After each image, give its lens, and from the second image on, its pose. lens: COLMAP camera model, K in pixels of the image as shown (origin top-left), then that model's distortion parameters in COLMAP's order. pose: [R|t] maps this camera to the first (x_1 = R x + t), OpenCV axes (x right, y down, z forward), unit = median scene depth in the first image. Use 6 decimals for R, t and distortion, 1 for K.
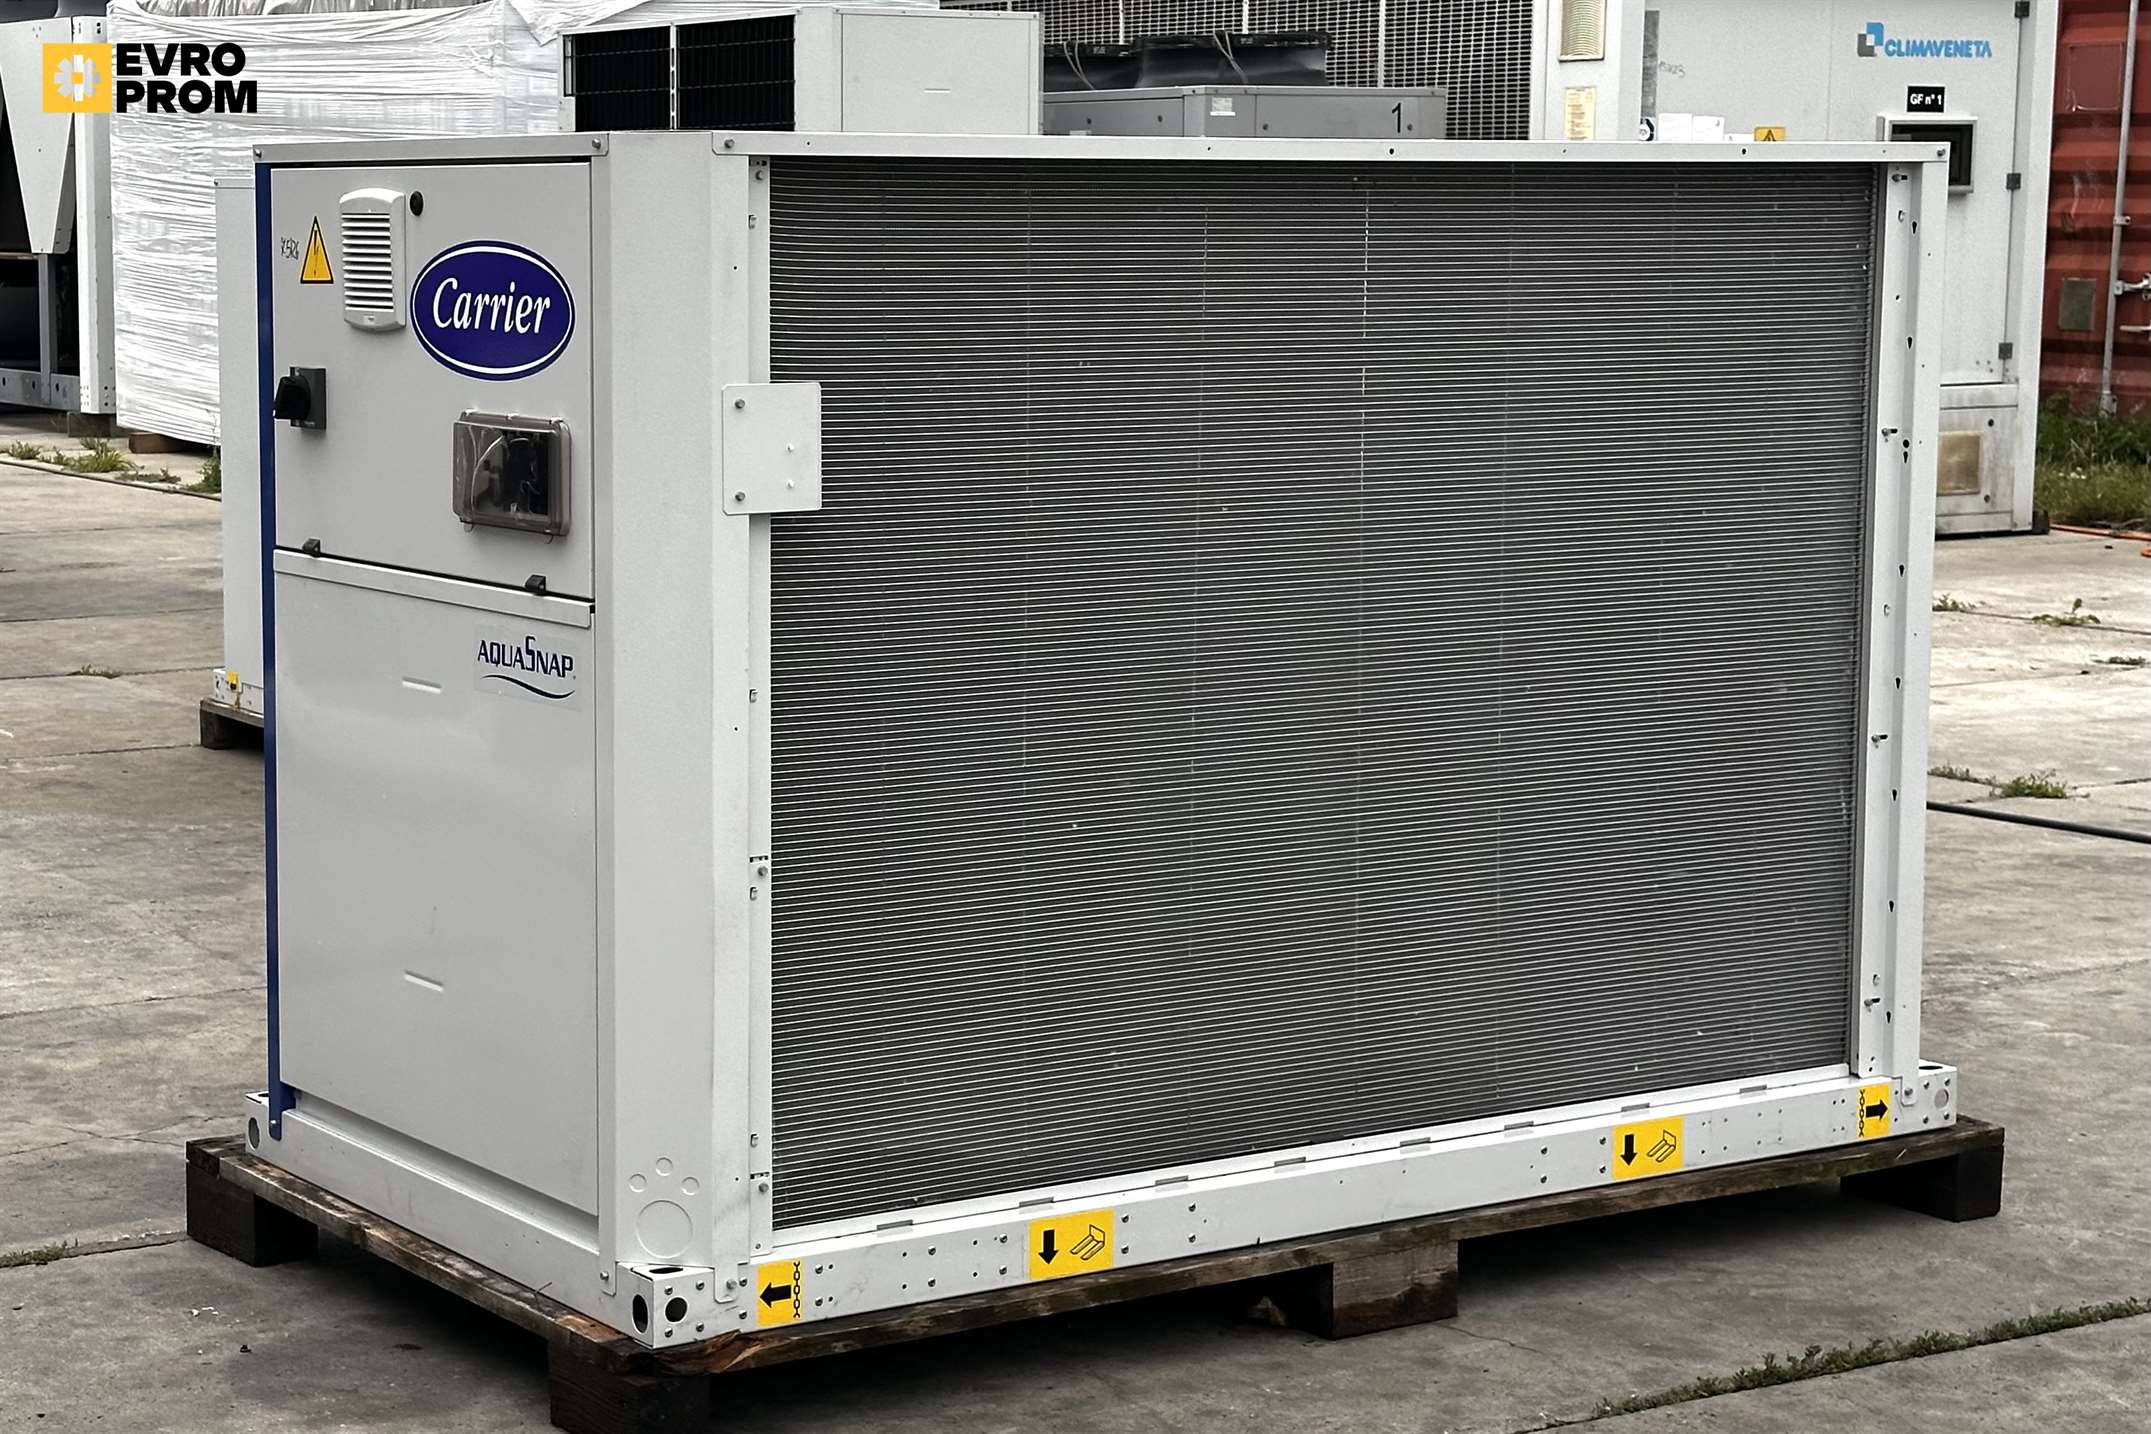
lens RADIAL K [[3884.7, 0, 1075.5], [0, 3884.7, 717.0], [0, 0, 1]] dist [0.177135, 0.092514]
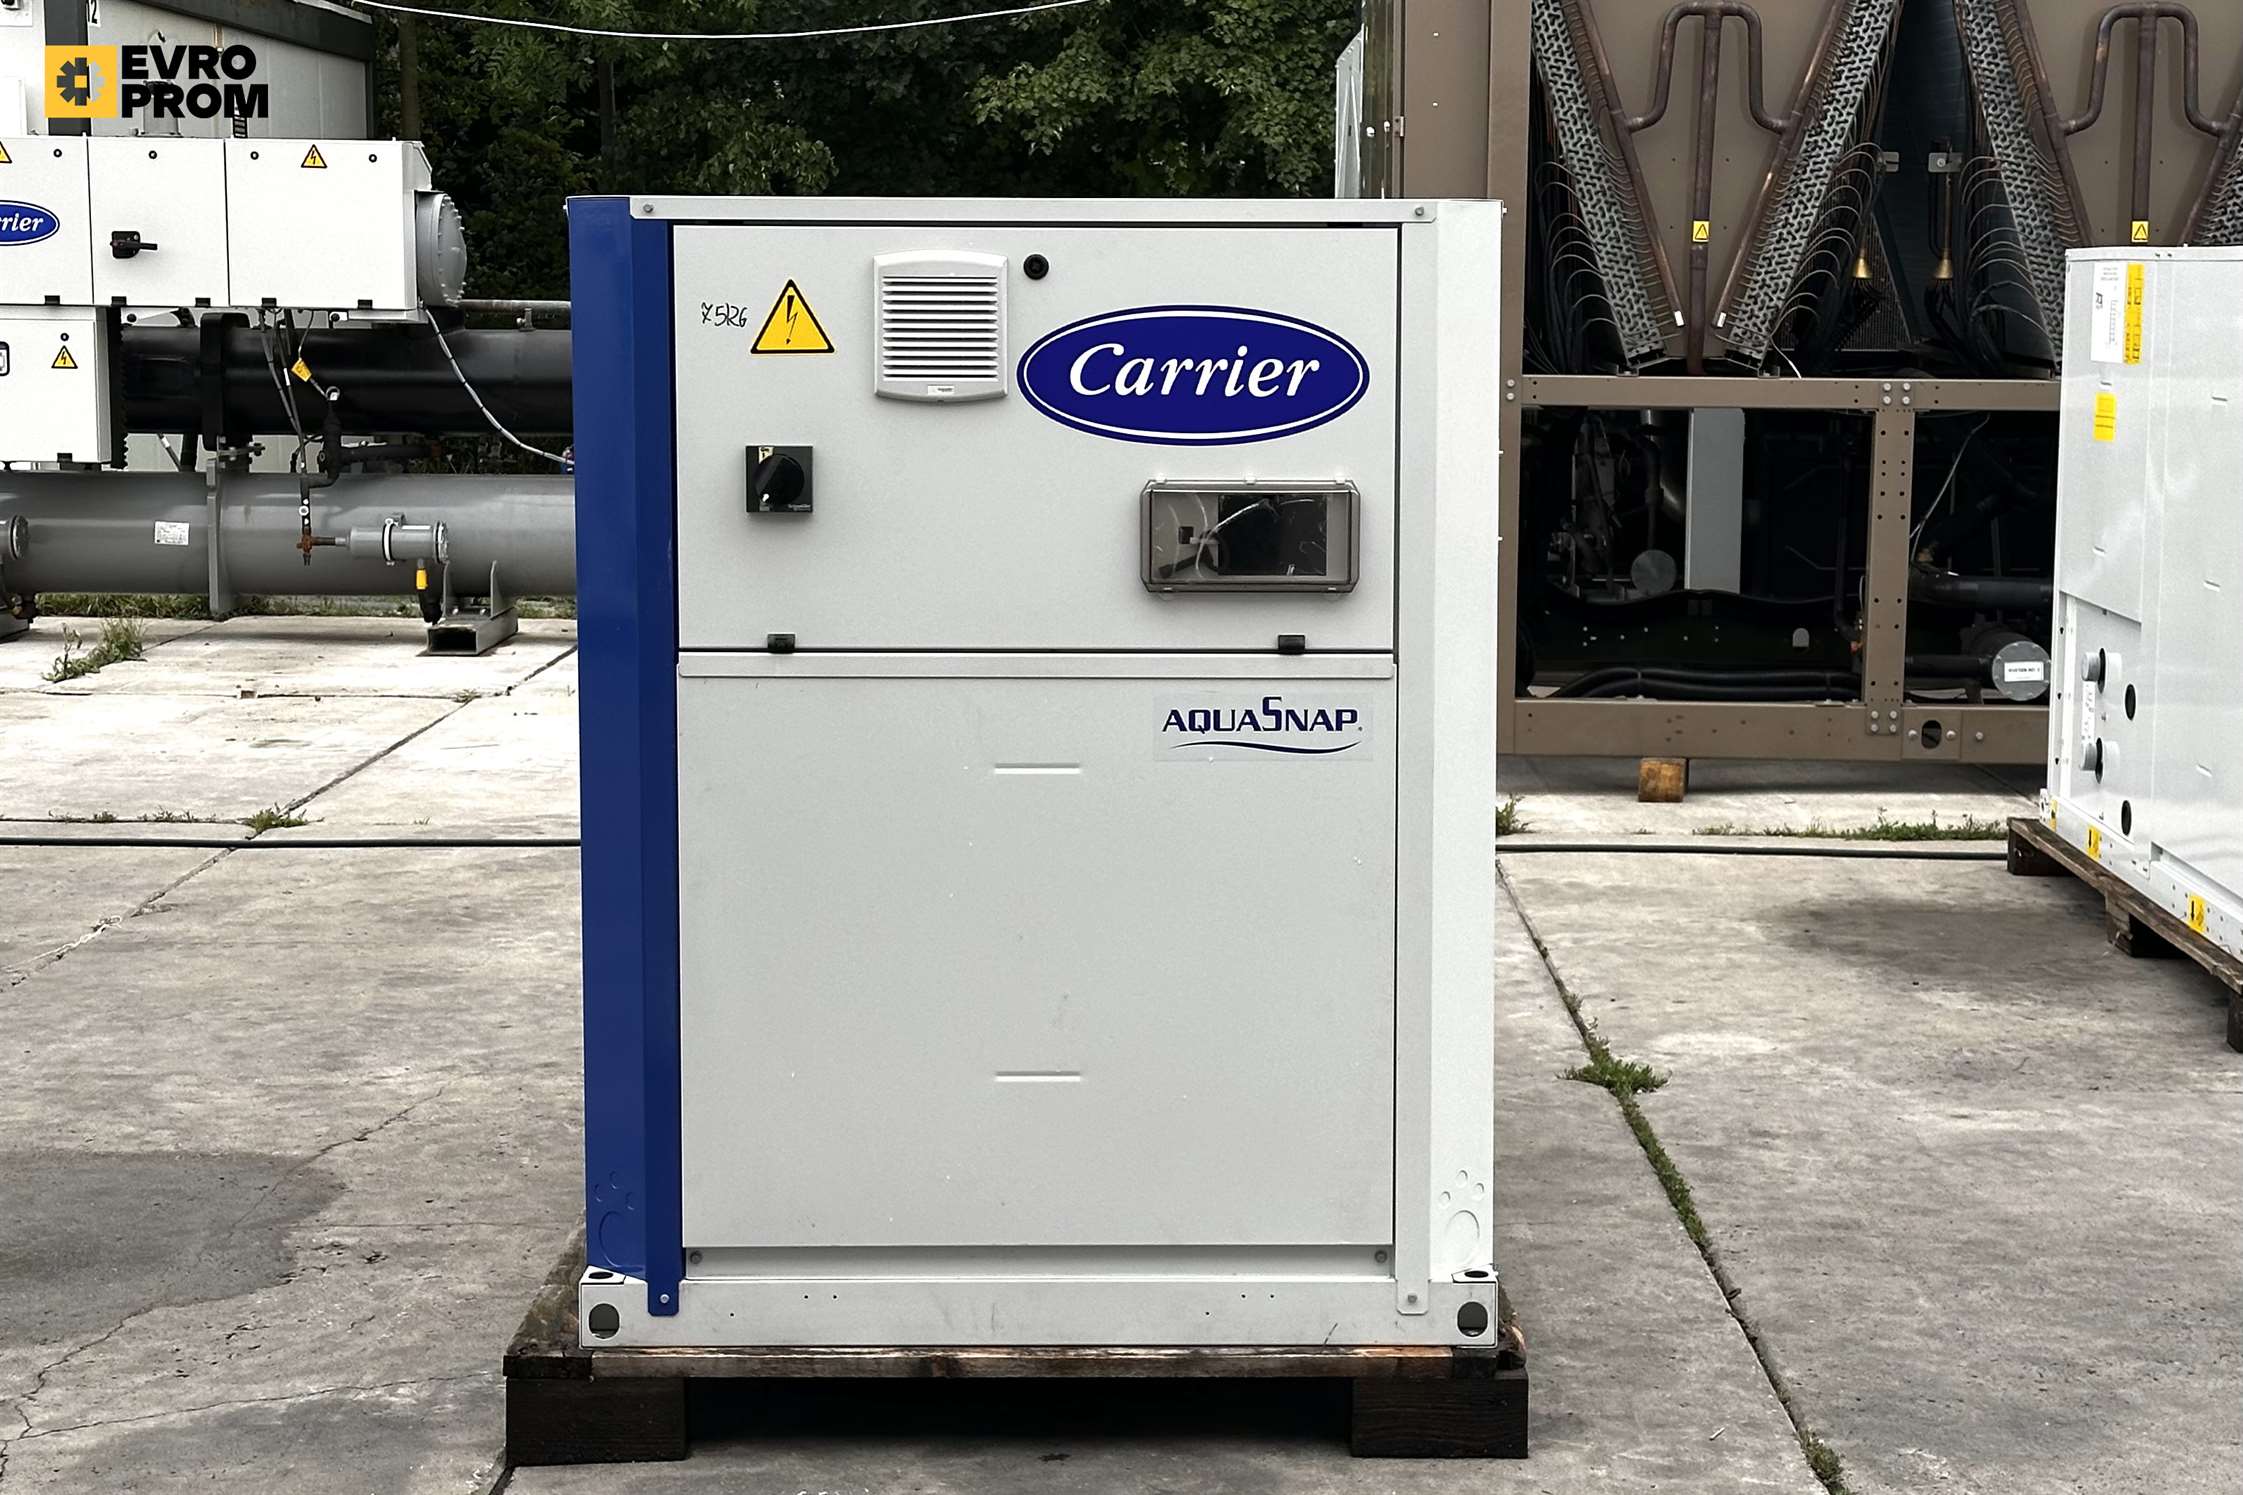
lens RADIAL K [[4050.9, 0, 1121.5], [0, 4050.9, 747.5], [0, 0, 1]] dist [0.177135, 0.092514]
pose [[0.537876, -0.103381, 0.836661, -1.030409], [0.100494, 0.993239, 0.058122, -0.071894], [-0.837013, 0.052816, 0.544628, 0.459409]]
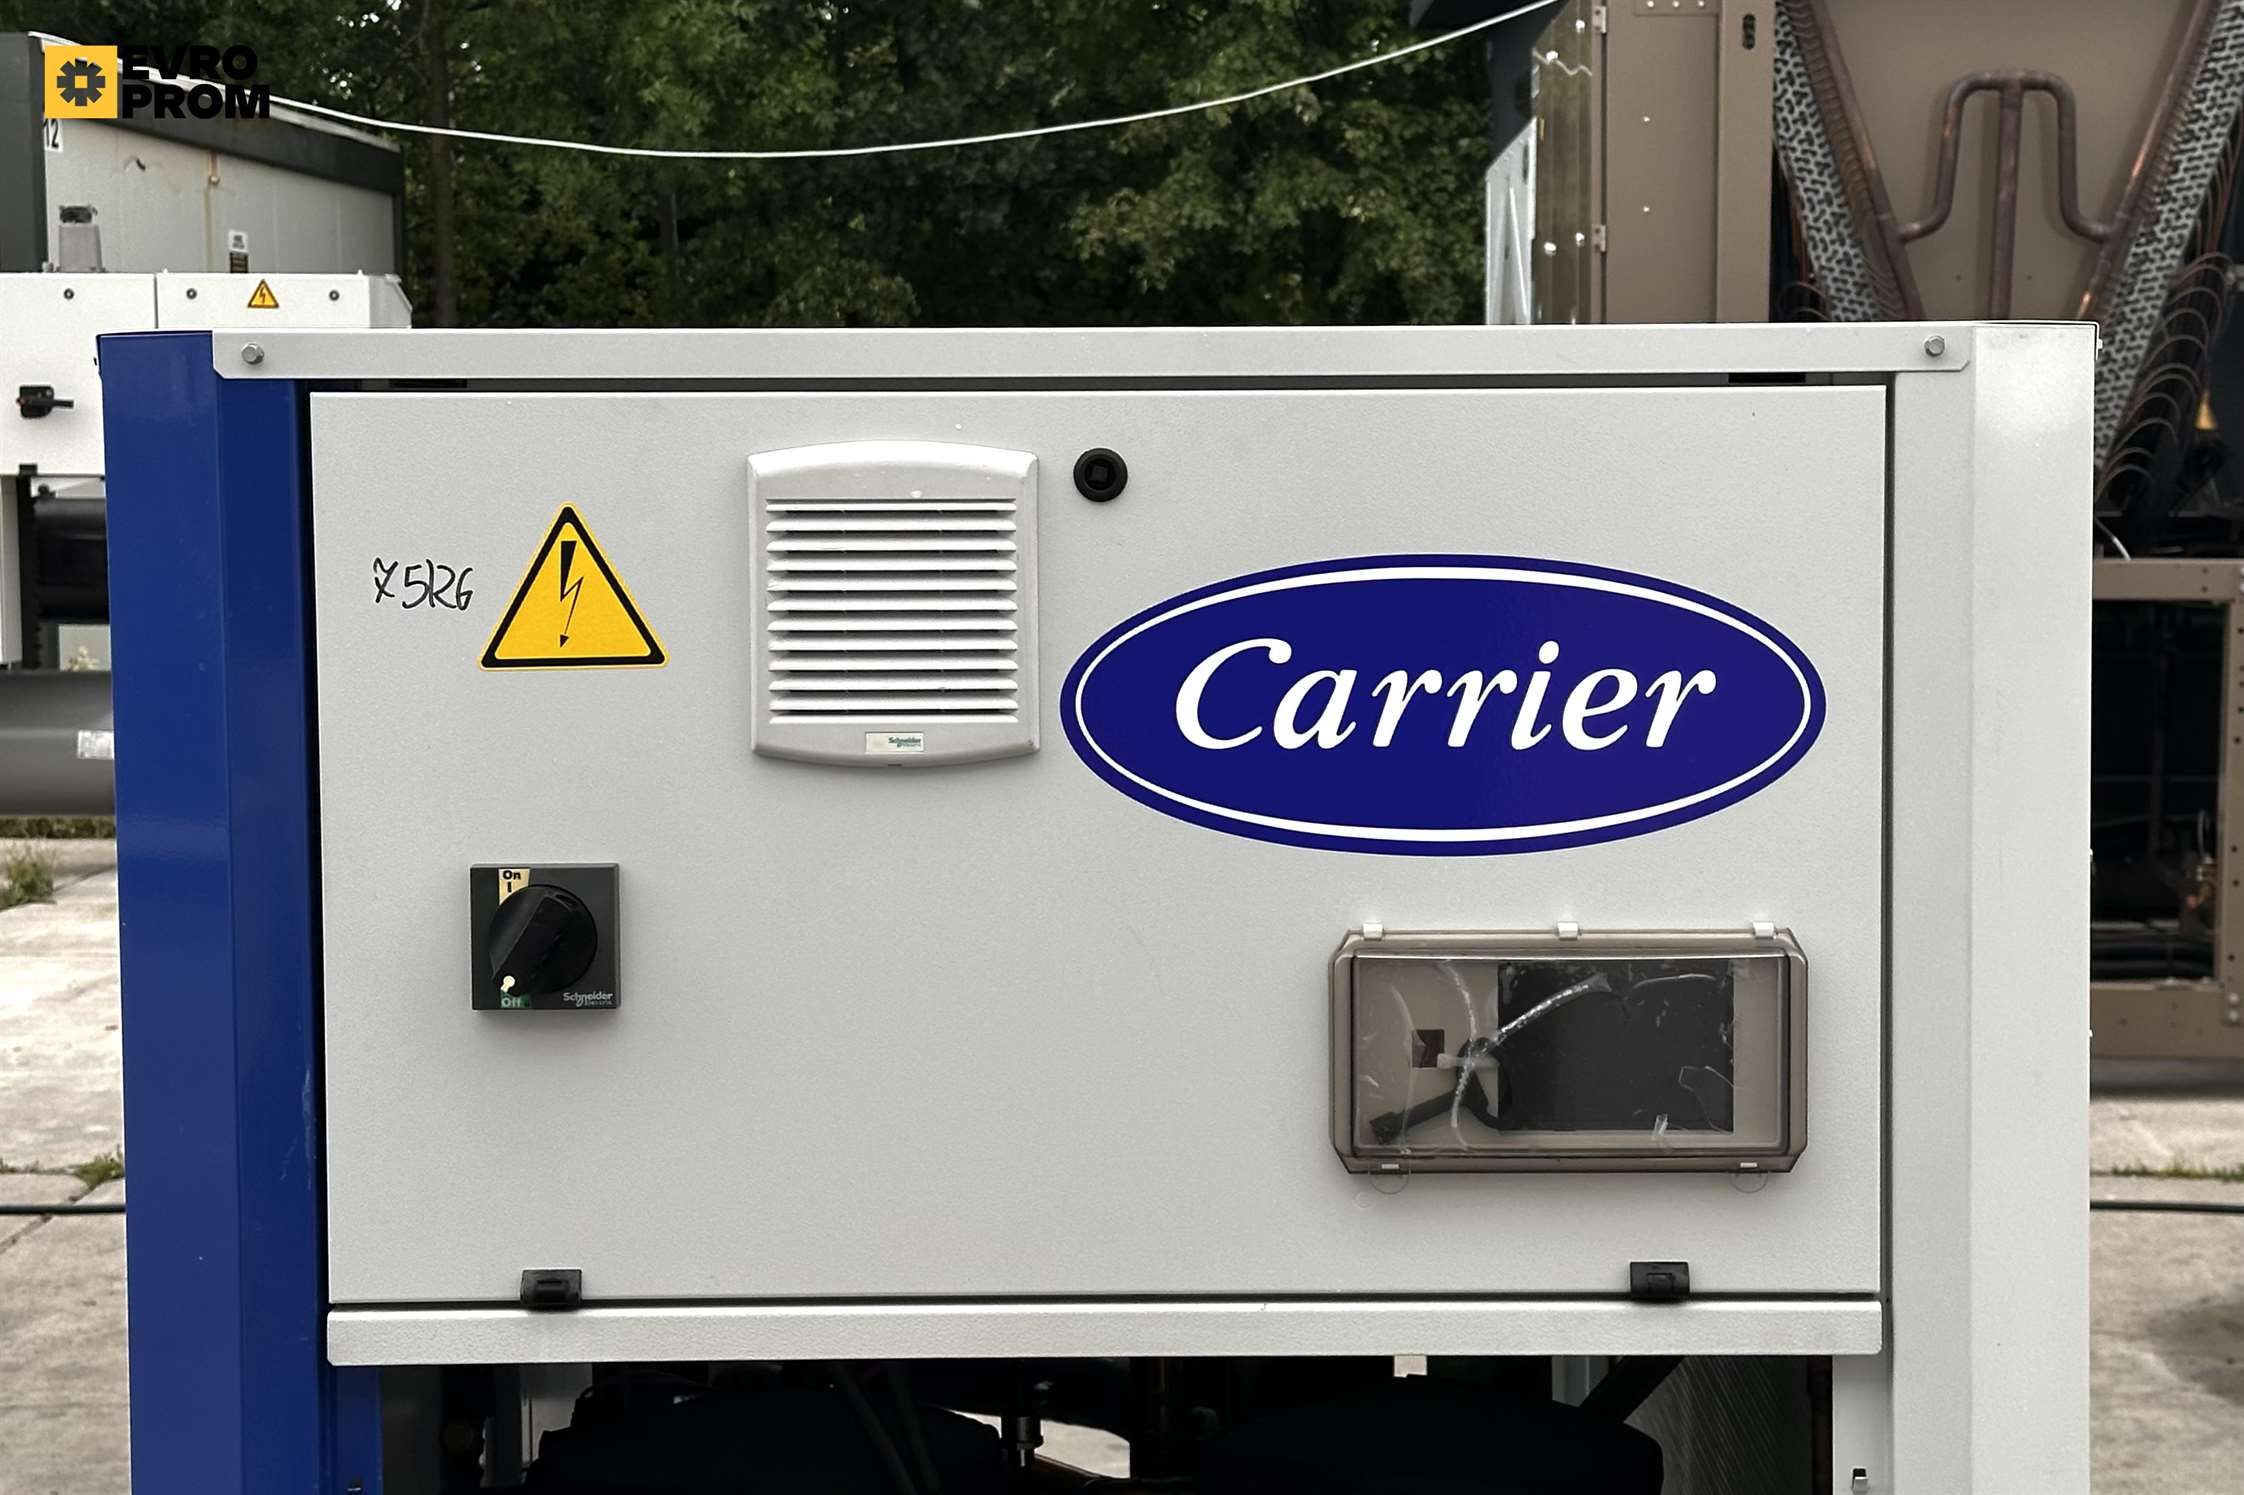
lens RADIAL K [[4052.7, 0, 1122.0], [0, 4052.7, 747.5], [0, 0, 1]] dist [0.177135, 0.092514]
pose [[0.558920, -0.078157, 0.825530, -0.563563], [0.106486, 0.994070, 0.022017, -0.113521], [-0.822356, 0.075602, 0.563929, 0.762867]]
